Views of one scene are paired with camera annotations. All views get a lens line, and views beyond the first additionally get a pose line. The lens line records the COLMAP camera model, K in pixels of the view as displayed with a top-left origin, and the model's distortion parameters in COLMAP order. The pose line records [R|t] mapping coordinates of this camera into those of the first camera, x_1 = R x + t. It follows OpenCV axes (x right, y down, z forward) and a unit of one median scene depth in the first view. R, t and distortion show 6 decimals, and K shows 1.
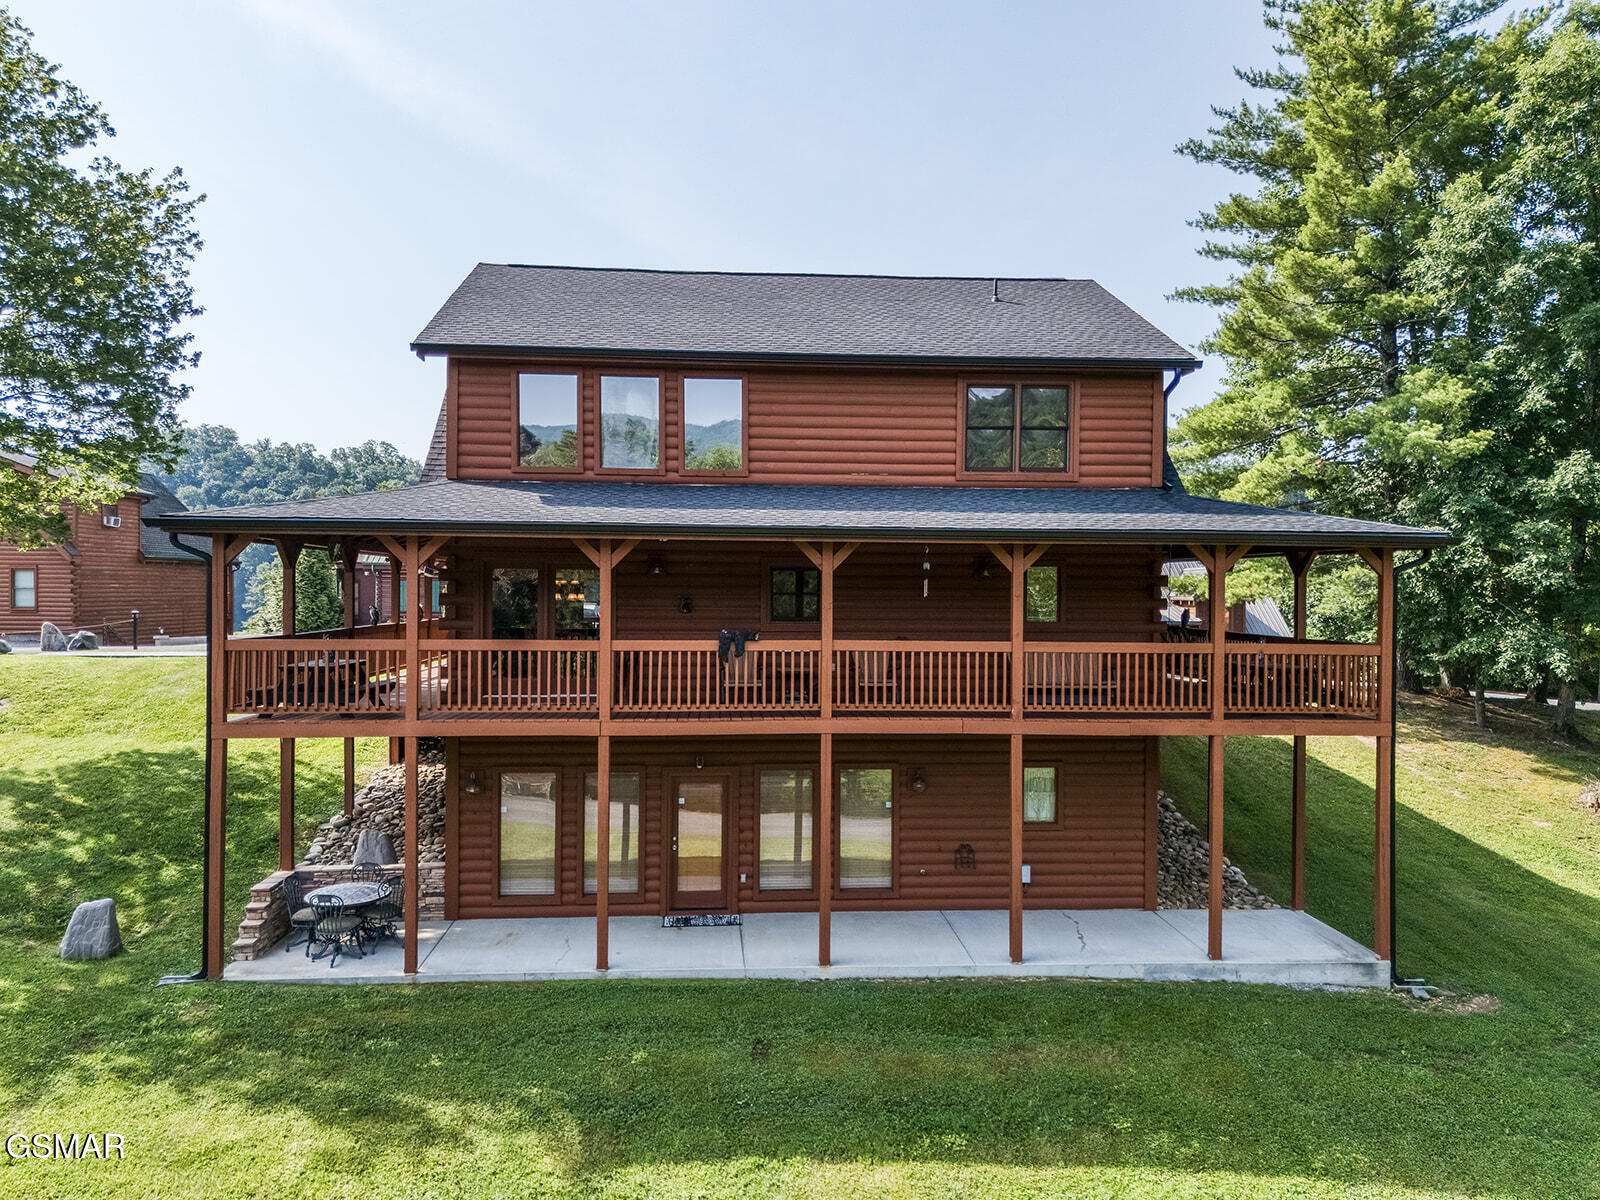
lens RADIAL K [[1151.8, 0, 800.0], [0, 1151.8, 600.0], [0, 0, 1]] dist [0.063286, -0.057200]
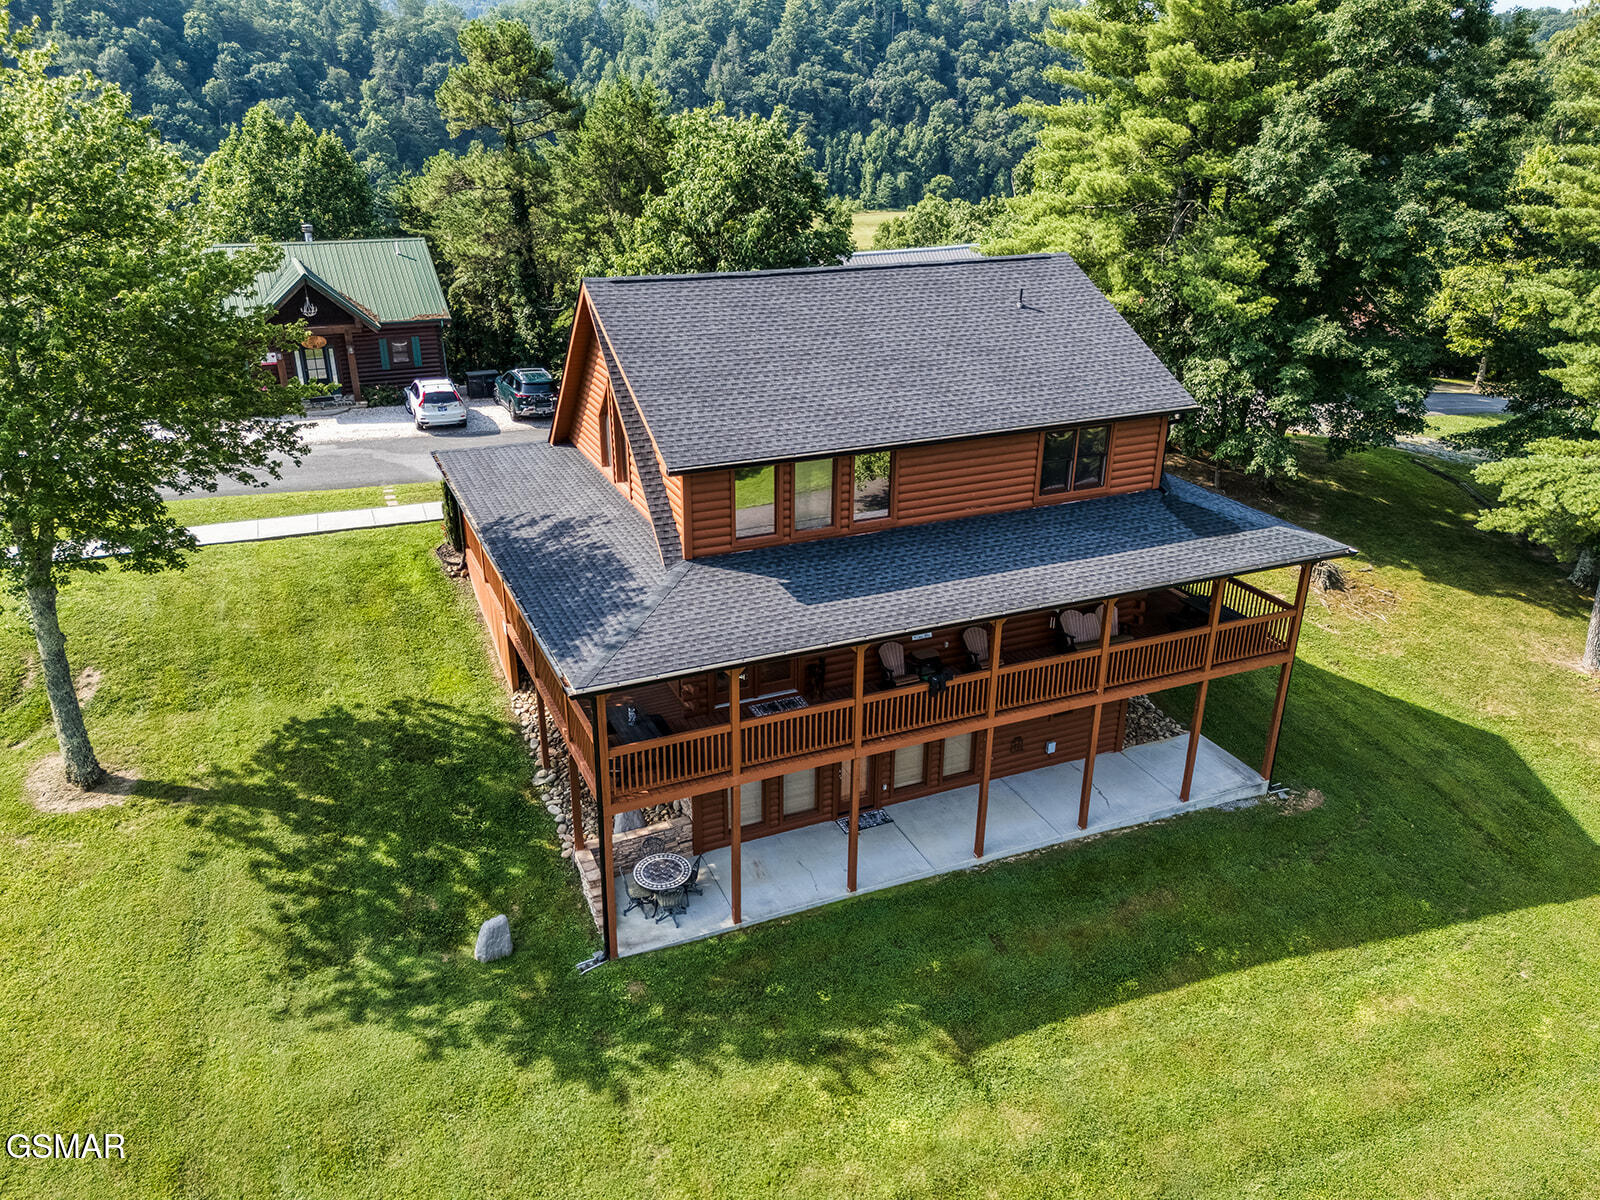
lens RADIAL K [[1132.1, 0, 800.0], [0, 1132.1, 600.0], [0, 0, 1]] dist [0.065057, -0.063782]
pose [[0.943735, -0.132969, 0.302791, -0.563320], [0.004802, 0.921016, 0.389494, -0.541598], [-0.330666, -0.366126, 0.869834, -0.111555]]
